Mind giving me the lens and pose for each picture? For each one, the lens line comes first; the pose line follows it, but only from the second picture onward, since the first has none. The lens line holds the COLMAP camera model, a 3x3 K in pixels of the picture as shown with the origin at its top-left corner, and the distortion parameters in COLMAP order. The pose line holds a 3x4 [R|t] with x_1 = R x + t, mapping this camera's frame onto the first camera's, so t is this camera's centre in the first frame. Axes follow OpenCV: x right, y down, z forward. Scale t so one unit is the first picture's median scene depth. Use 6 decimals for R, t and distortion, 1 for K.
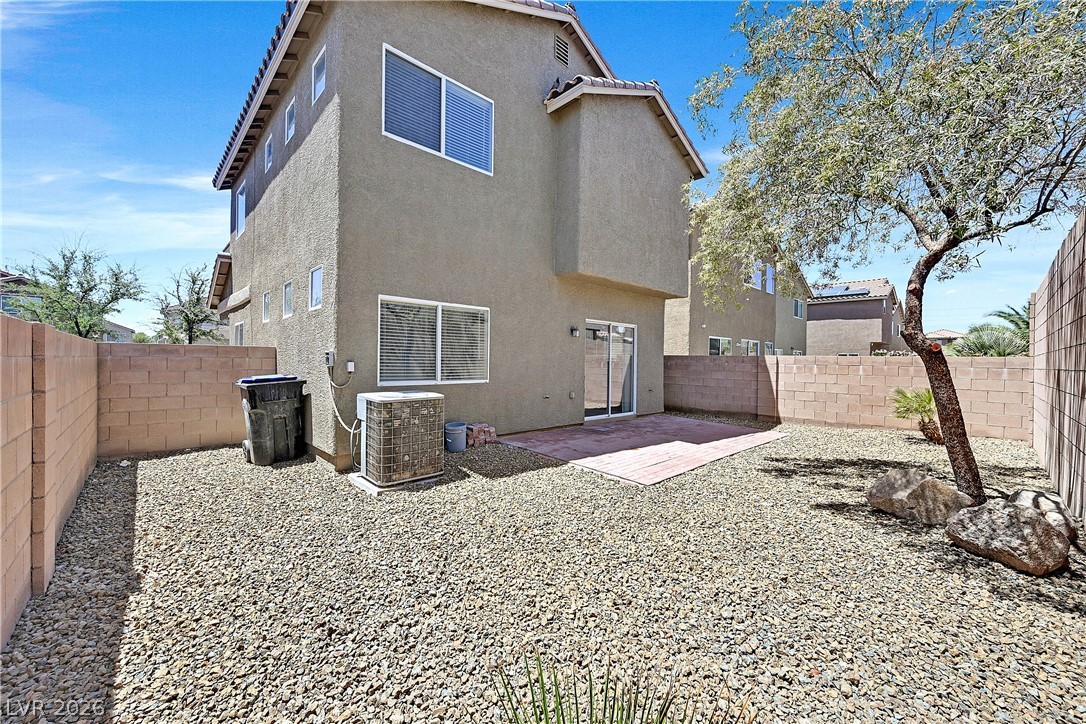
lens RADIAL K [[424.4, 0, 543.0], [0, 424.4, 362.0], [0, 0, 1]] dist [-0.000605, -0.000027]
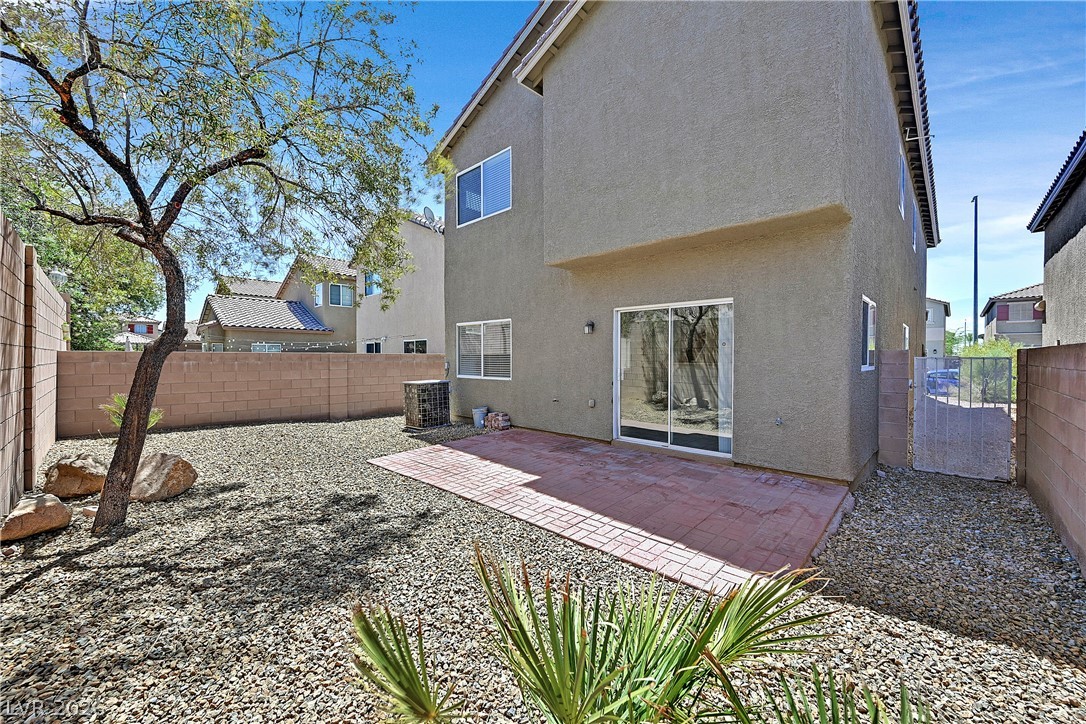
lens RADIAL K [[424.4, 0, 543.0], [0, 424.4, 362.0], [0, 0, 1]] dist [-0.000605, -0.000027]
pose [[0.043896, -0.003662, -0.999029, 1.021846], [-0.005238, 0.999979, -0.003895, -0.000025], [0.999022, 0.005404, 0.043875, 0.982393]]
